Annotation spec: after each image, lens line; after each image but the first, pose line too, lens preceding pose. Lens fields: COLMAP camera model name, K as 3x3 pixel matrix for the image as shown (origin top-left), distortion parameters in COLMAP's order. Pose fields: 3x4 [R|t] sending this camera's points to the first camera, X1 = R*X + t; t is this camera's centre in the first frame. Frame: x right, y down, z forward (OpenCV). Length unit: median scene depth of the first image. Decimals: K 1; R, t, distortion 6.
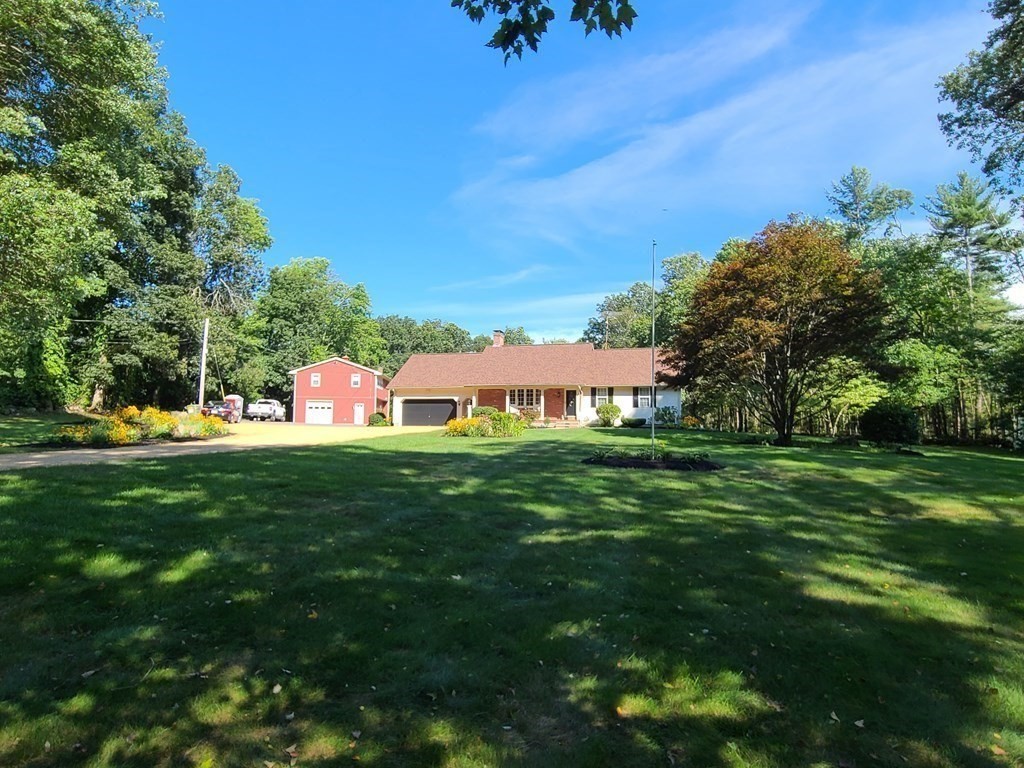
lens RADIAL K [[573.9, 0, 500.8], [0, 573.9, 372.0], [0, 0, 1]] dist [0.034211, 0.000620]
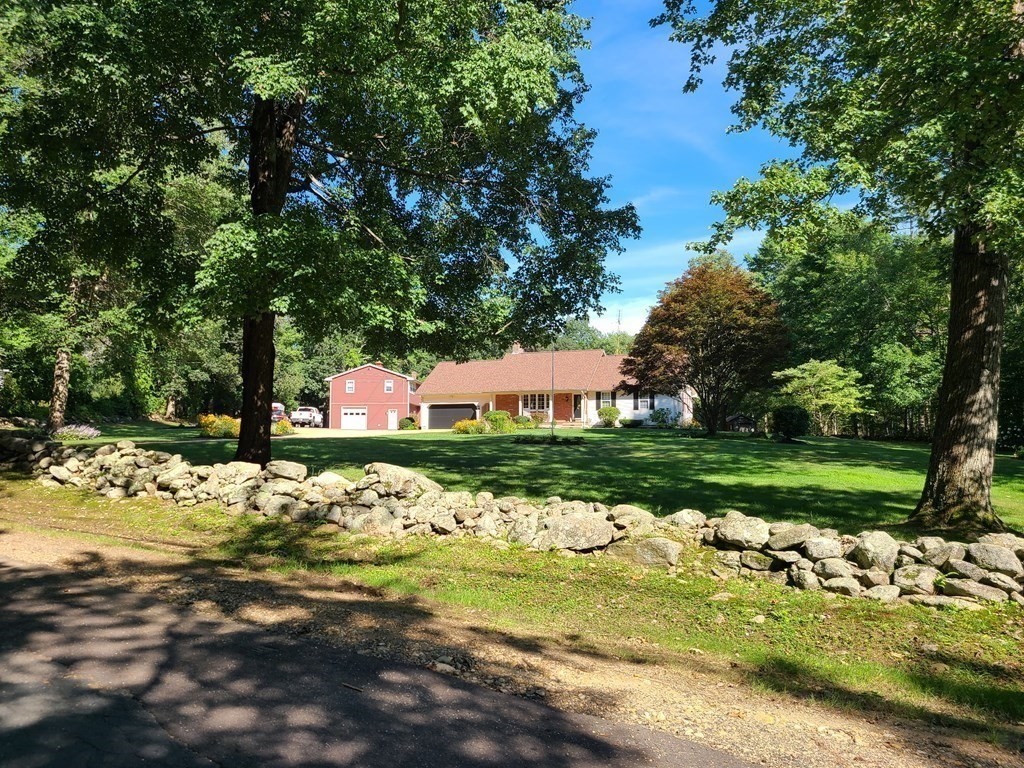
lens RADIAL K [[761.5, 0, 493.3], [0, 761.5, 373.7], [0, 0, 1]] dist [0.055713, -0.041452]
pose [[0.992555, -0.019305, -0.120261, 0.128010], [0.020784, 0.999723, 0.011058, -0.025849], [0.120014, -0.013475, 0.992681, -0.427938]]
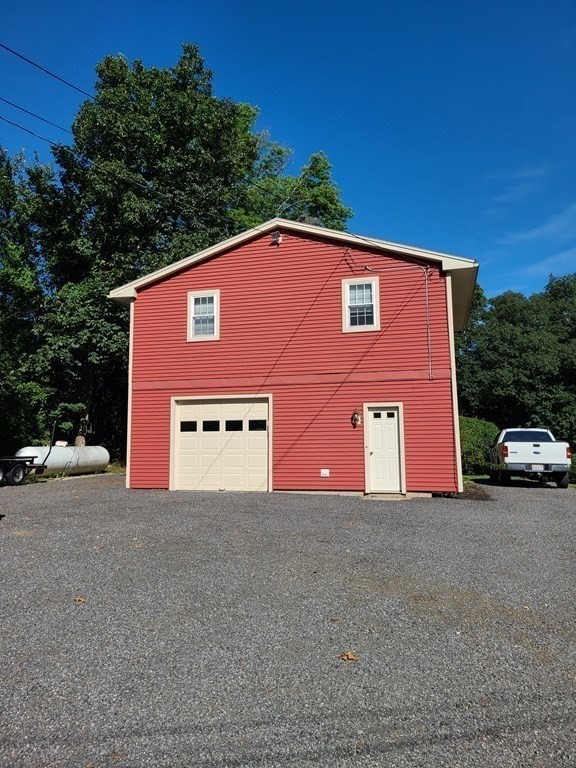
lens RADIAL K [[571.1, 0, 280.9], [0, 571.1, 368.2], [0, 0, 1]] dist [0.055713, -0.041452]
pose [[0.959323, -0.058186, -0.276249, -0.318444], [0.052742, 0.998240, -0.027104, 0.065676], [0.277340, 0.011431, 0.960704, 1.109333]]
